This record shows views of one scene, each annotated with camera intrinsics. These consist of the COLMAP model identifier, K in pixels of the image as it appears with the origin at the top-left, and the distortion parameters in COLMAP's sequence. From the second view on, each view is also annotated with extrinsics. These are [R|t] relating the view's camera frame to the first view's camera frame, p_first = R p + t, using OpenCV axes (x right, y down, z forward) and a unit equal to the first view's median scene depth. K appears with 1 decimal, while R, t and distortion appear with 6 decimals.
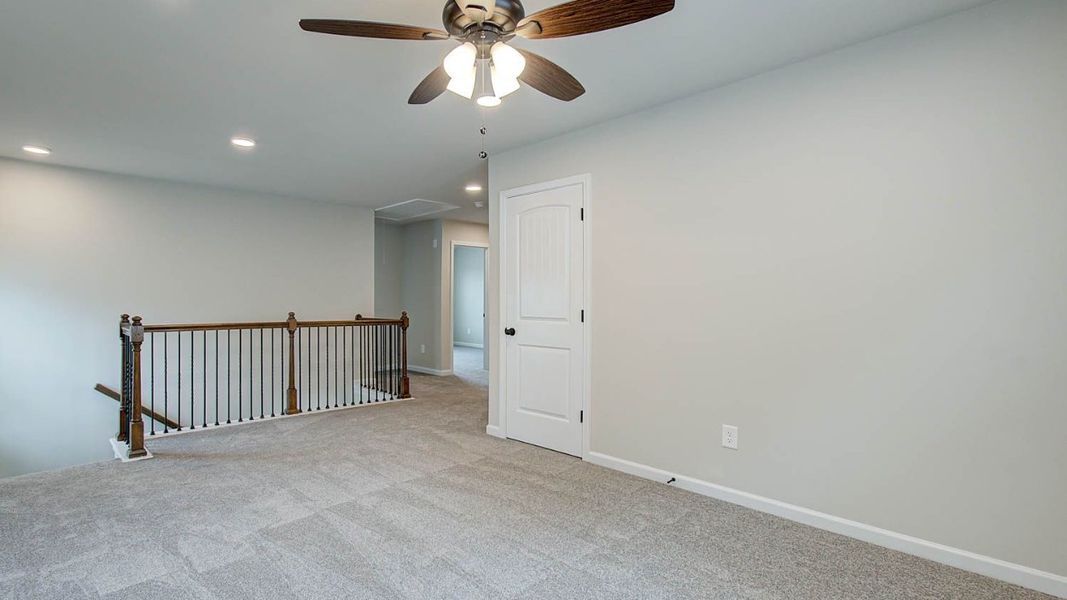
lens RADIAL K [[492.1, 0, 534.1], [0, 492.1, 303.6], [0, 0, 1]] dist [0.000784, 0.000687]
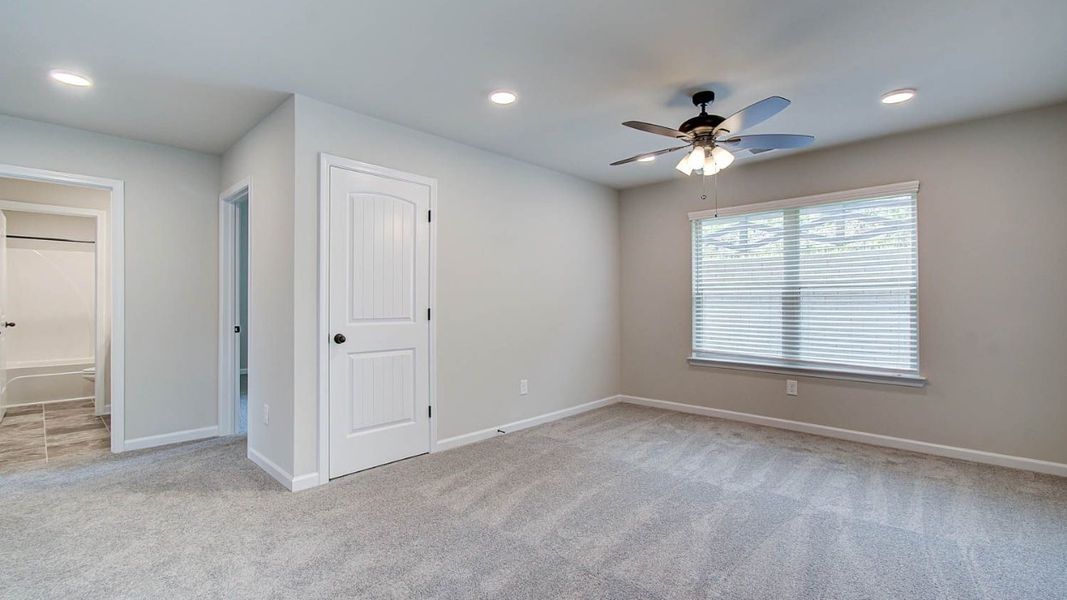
lens RADIAL K [[482.6, 0, 533.5], [0, 482.6, 300.0], [0, 0, 1]] dist [-0.002658, 0.000004]
pose [[0.010406, 0.004238, 0.999937, -0.890240], [0.007823, 0.999960, -0.004320, 0.001489], [-0.999915, 0.007867, 0.010372, 0.750821]]
